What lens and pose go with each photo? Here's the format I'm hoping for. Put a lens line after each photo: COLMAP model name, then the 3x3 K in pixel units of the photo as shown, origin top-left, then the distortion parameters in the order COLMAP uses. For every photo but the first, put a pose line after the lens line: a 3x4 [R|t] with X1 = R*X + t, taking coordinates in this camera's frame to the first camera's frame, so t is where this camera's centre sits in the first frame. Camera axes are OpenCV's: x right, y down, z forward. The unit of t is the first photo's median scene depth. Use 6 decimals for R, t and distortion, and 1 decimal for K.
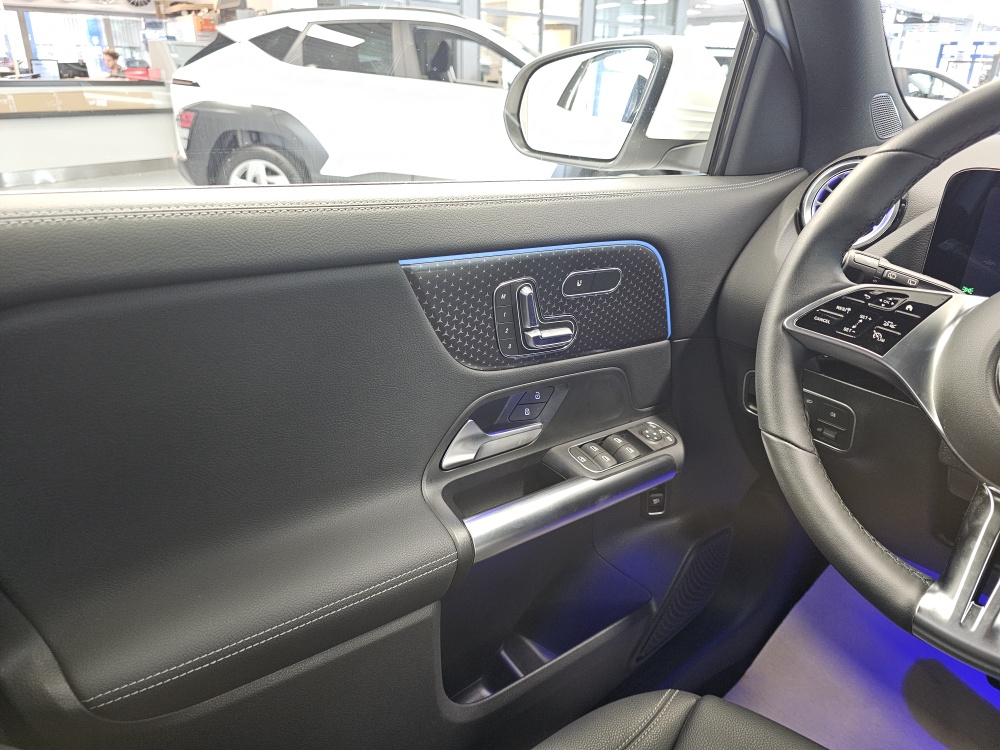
lens RADIAL K [[703.7, 0, 484.1], [0, 703.7, 358.1], [0, 0, 1]] dist [0.022565, -0.031894]
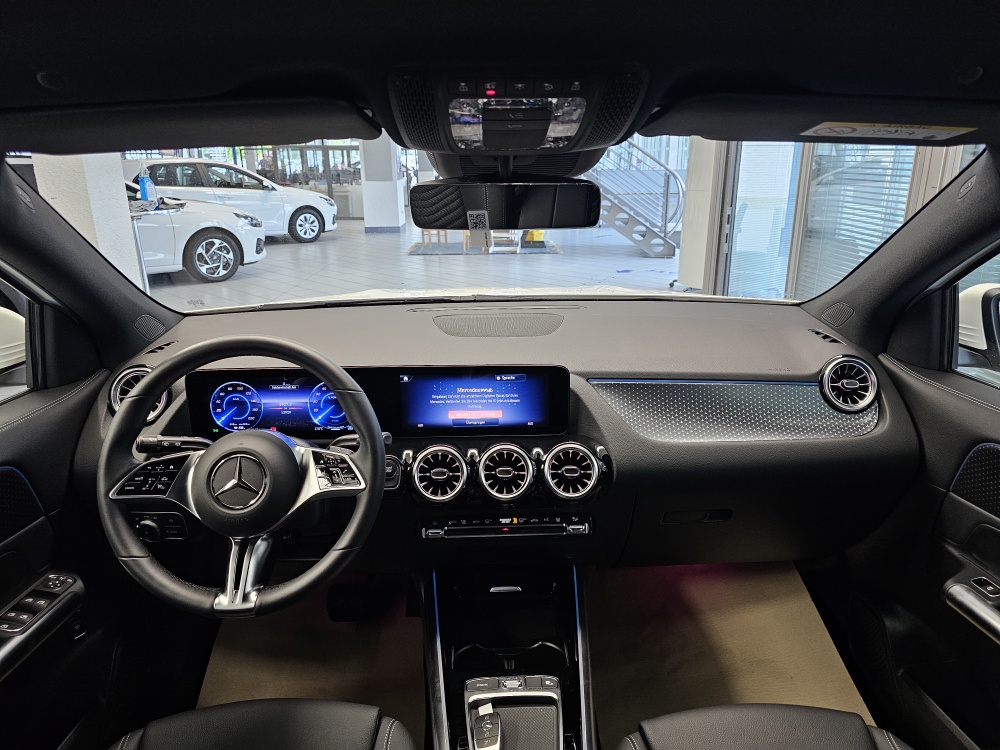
lens RADIAL K [[703.7, 0, 538.1], [0, 703.7, 356.7], [0, 0, 1]] dist [0.022565, -0.031894]
pose [[0.608757, -0.250415, 0.752800, -0.141388], [0.313828, 0.947493, 0.061400, -0.122482], [-0.728648, 0.198872, 0.655380, -0.835025]]
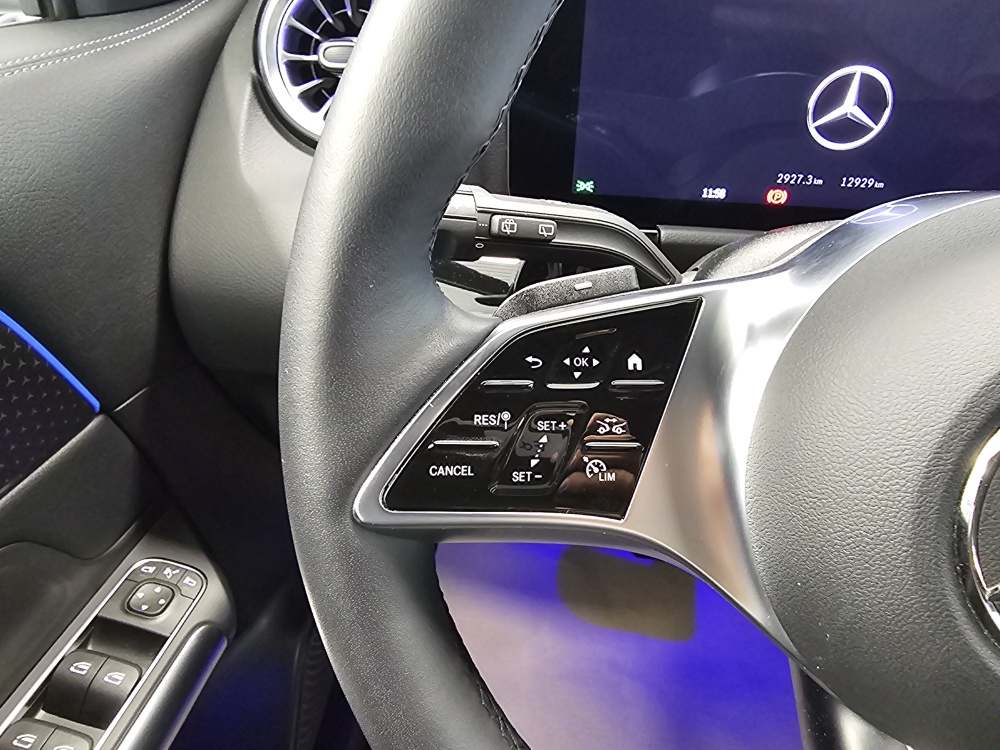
lens RADIAL K [[695.0, 0, 496.8], [0, 695.0, 365.1], [0, 0, 1]] dist [-0.006667, -0.004007]
pose [[0.742872, -0.402102, 0.535215, 0.260866], [0.263145, 0.910546, 0.318842, -0.155500], [-0.615545, -0.096019, 0.782231, 0.565668]]
